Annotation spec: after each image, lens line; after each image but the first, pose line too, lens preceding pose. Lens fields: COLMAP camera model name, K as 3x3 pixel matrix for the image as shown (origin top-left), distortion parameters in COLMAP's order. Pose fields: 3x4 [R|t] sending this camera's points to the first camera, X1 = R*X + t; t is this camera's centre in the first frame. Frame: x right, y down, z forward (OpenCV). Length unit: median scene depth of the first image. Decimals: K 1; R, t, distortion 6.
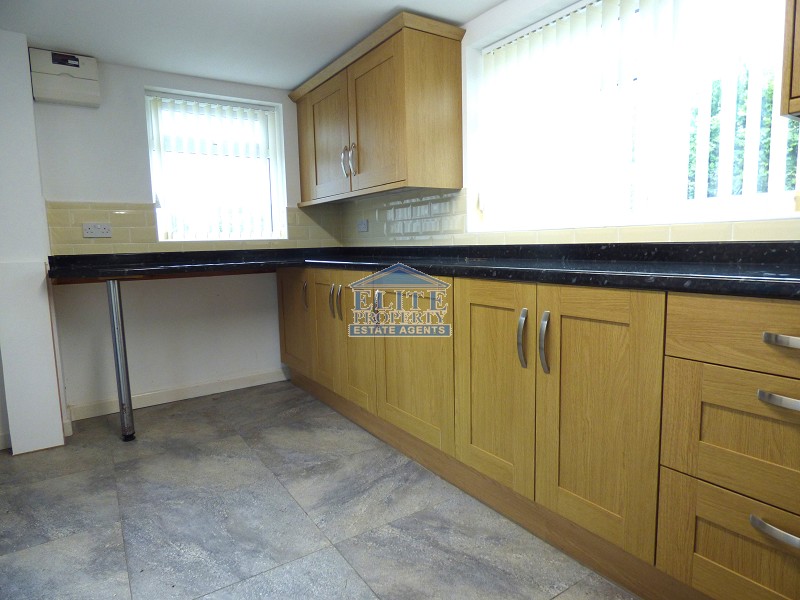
lens RADIAL K [[484.8, 0, 398.5], [0, 484.8, 301.1], [0, 0, 1]] dist [0.000061, 0.000962]
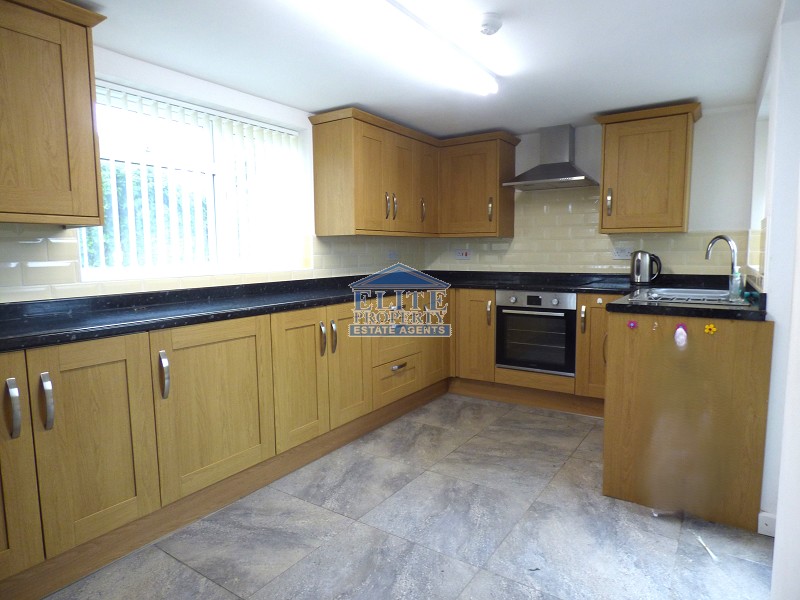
lens RADIAL K [[484.8, 0, 399.7], [0, 484.8, 301.4], [0, 0, 1]] dist [0.000061, 0.000962]
pose [[-0.386172, -0.051984, 0.920961, -1.281125], [0.134872, 0.984499, 0.112124, -0.190123], [-0.912514, 0.167511, -0.373174, 1.227251]]
